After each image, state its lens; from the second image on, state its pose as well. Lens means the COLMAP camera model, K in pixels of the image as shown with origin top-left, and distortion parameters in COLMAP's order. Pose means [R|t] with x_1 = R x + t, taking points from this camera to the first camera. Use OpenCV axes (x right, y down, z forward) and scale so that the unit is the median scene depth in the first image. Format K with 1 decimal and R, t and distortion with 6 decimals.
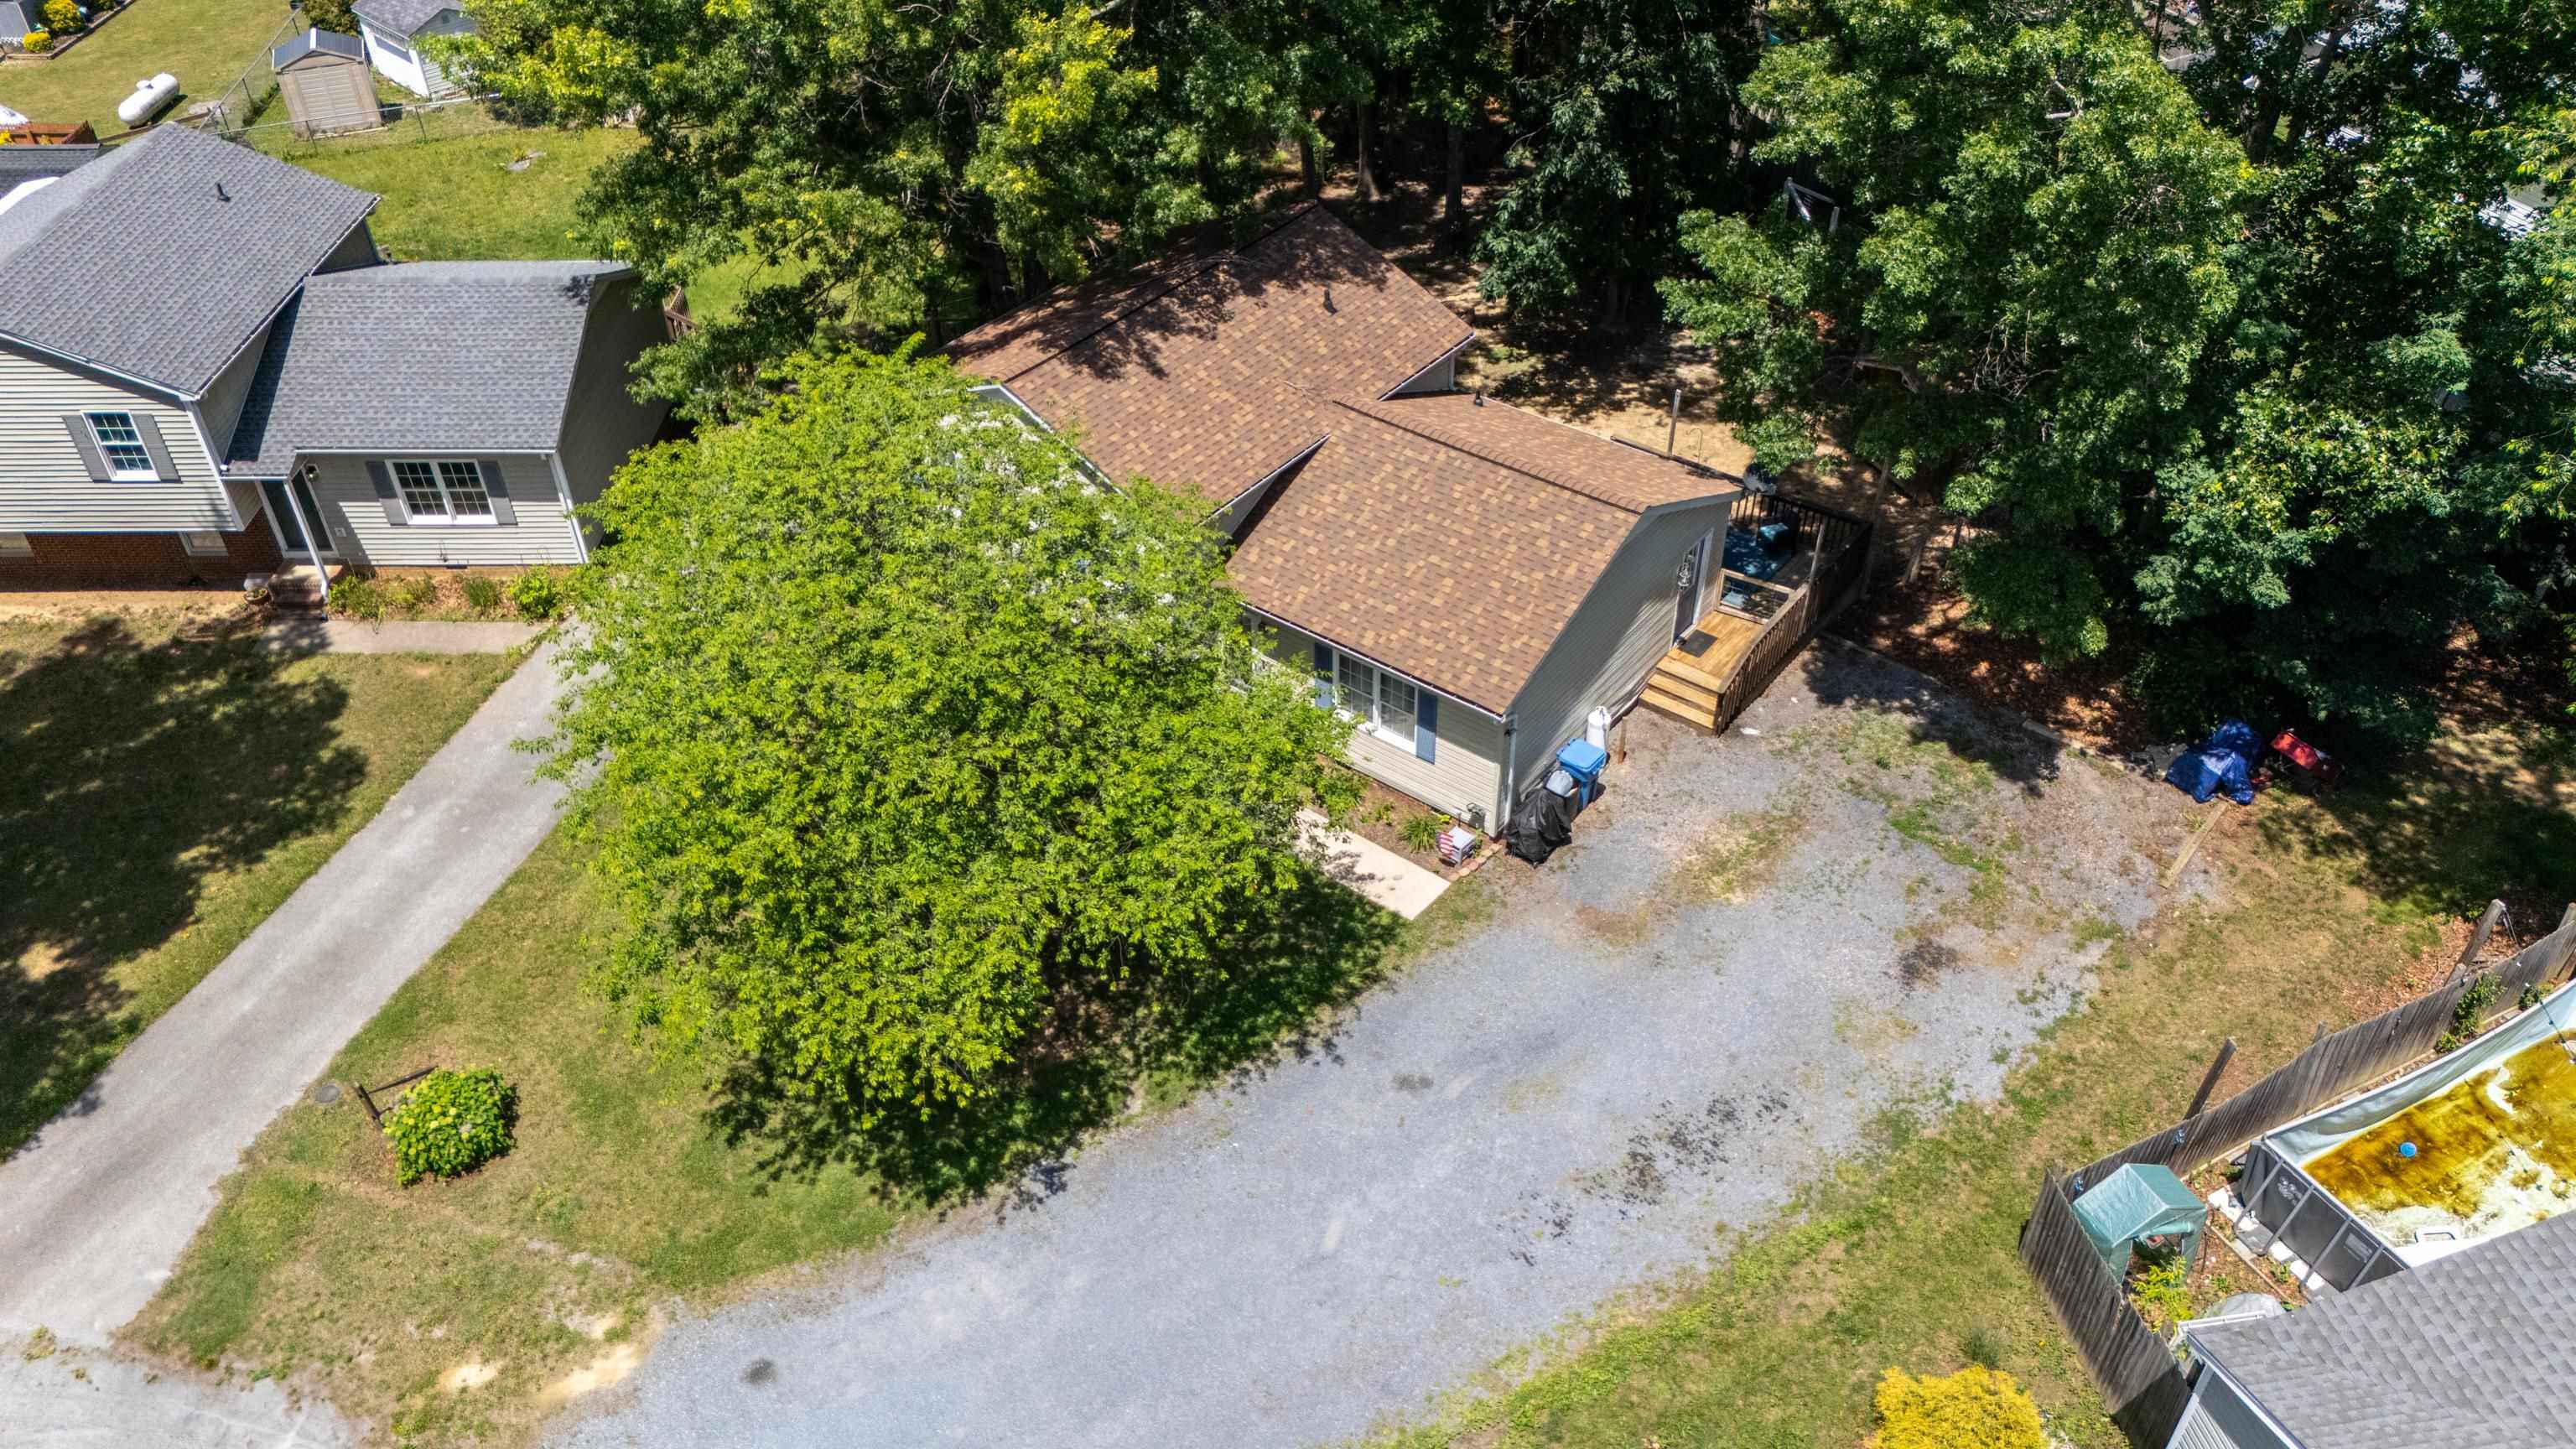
lens RADIAL K [[1899.6, 0, 1286.6], [0, 1899.6, 741.0], [0, 0, 1]] dist [0.061593, -0.059726]
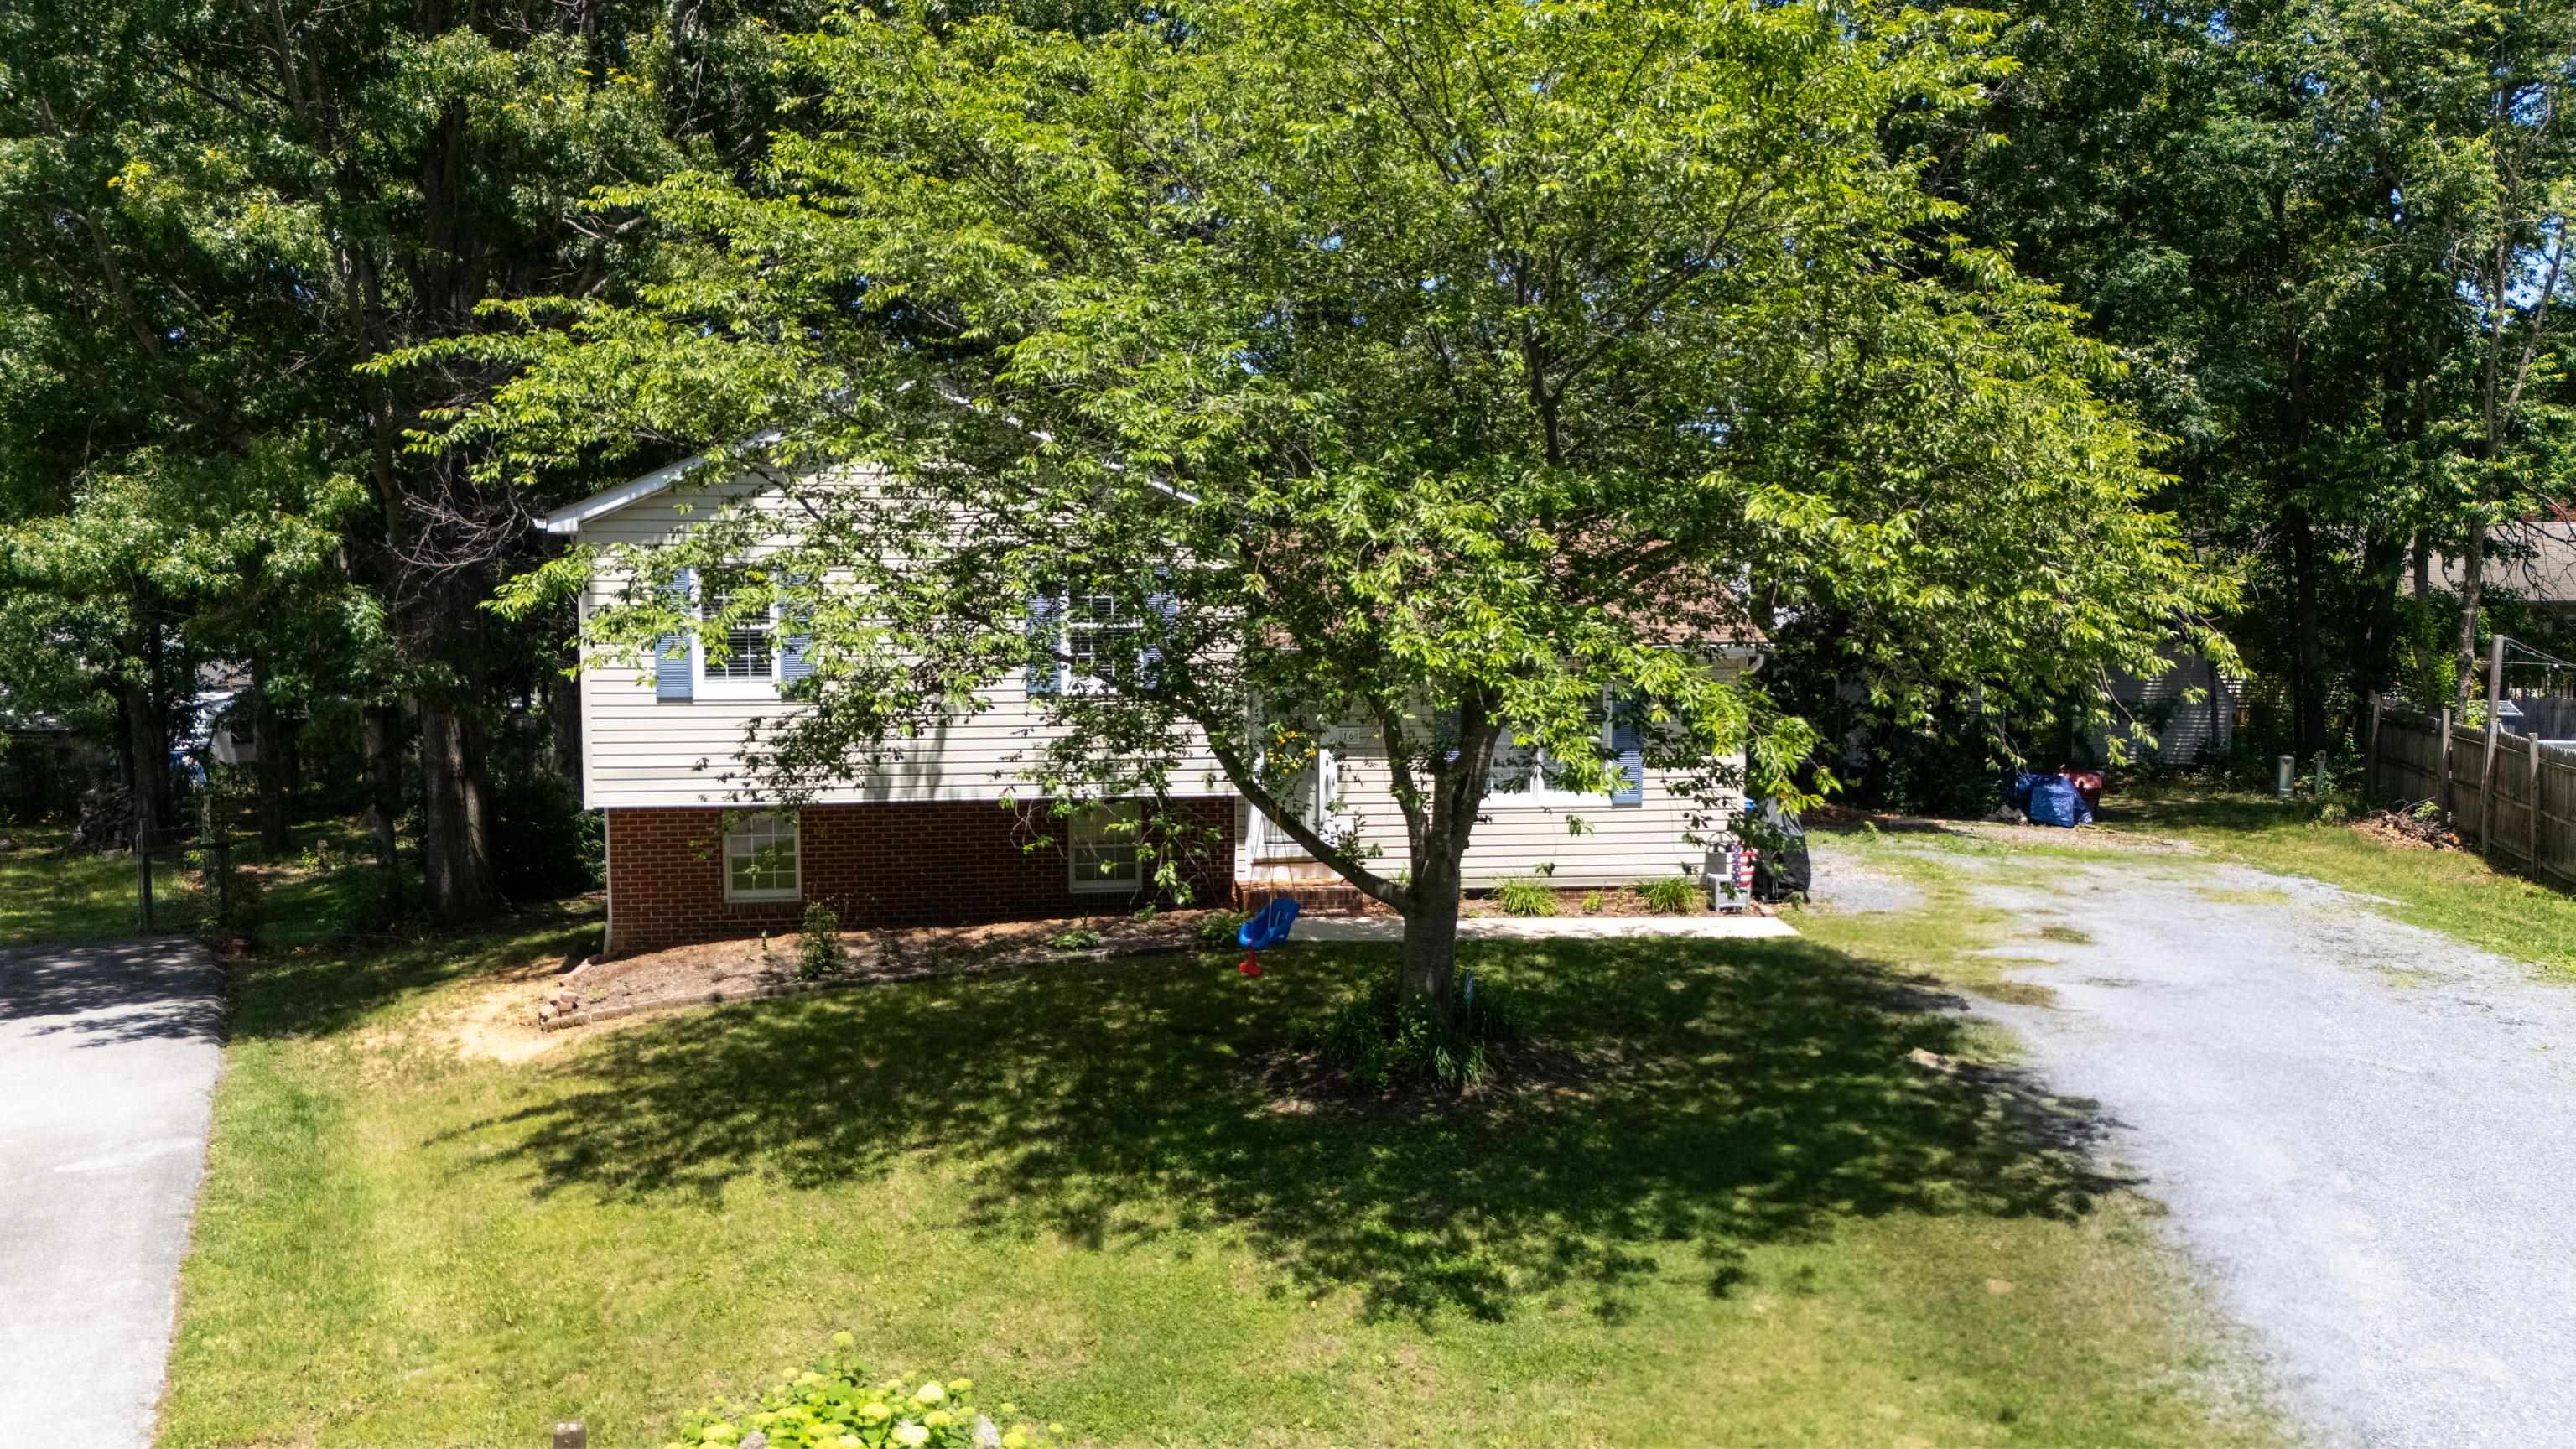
lens RADIAL K [[1924.6, 0, 1277.4], [0, 1924.6, 722.7], [0, 0, 1]] dist [0.030484, -0.005579]
pose [[0.712550, -0.034782, 0.700759, -0.529637], [0.438904, 0.801316, -0.406516, 0.224792], [-0.547391, 0.597229, 0.586243, 0.637268]]
